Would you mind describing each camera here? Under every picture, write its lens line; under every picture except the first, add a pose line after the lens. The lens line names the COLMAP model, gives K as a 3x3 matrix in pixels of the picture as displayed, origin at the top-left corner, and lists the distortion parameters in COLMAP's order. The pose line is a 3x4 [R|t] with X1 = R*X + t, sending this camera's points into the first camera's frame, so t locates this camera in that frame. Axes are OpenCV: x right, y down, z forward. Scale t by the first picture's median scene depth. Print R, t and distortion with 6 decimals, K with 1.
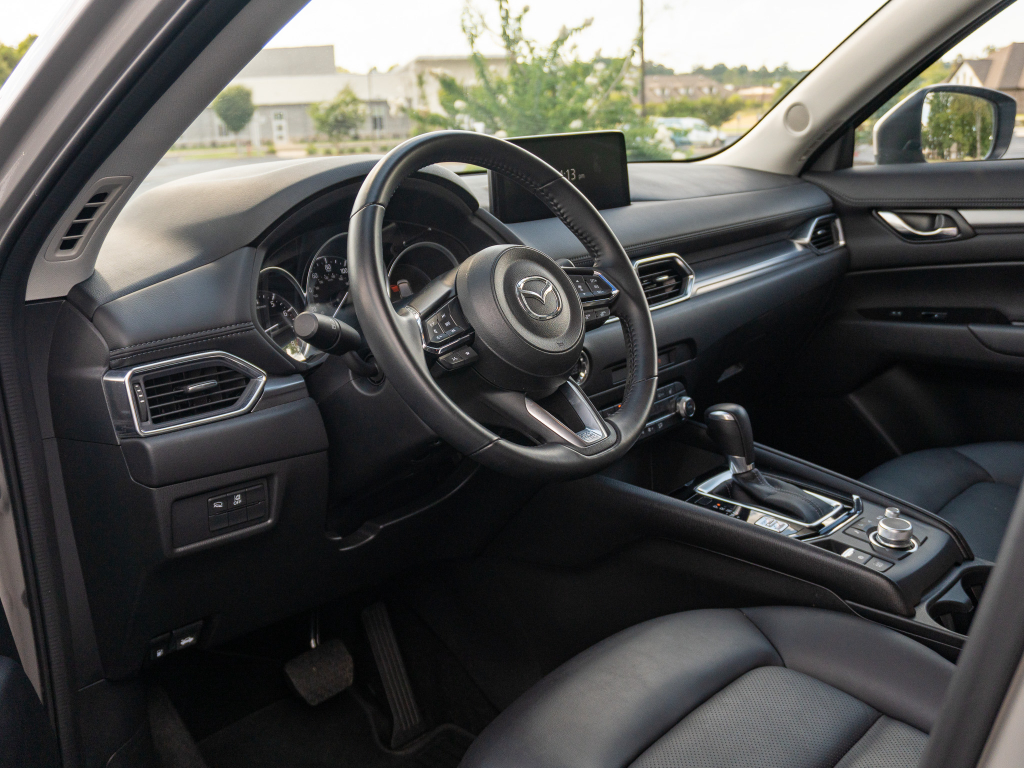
lens RADIAL K [[1071.0, 0, 537.8], [0, 1071.0, 395.4], [0, 0, 1]] dist [0.042676, 0.000000]
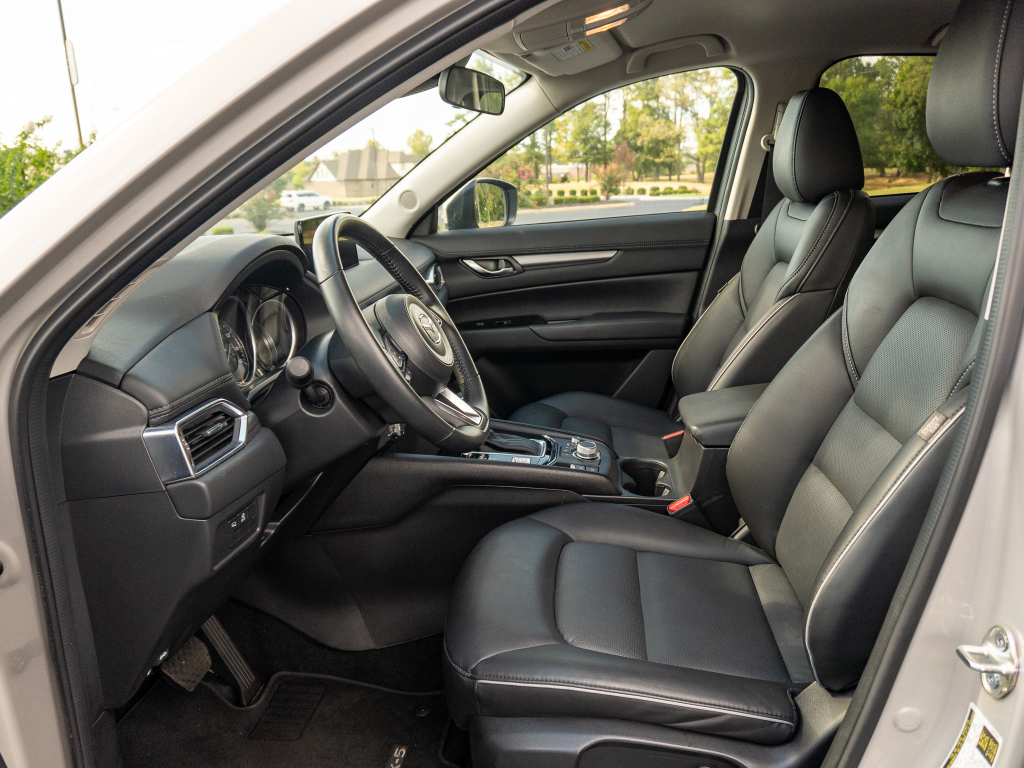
lens RADIAL K [[772.3, 0, 517.8], [0, 772.3, 387.5], [0, 0, 1]] dist [-0.031635, -0.003698]
pose [[0.807858, -0.145874, 0.571040, -0.291114], [0.152460, 0.987631, 0.036607, -0.019010], [-0.569317, 0.057487, 0.820106, 0.059284]]
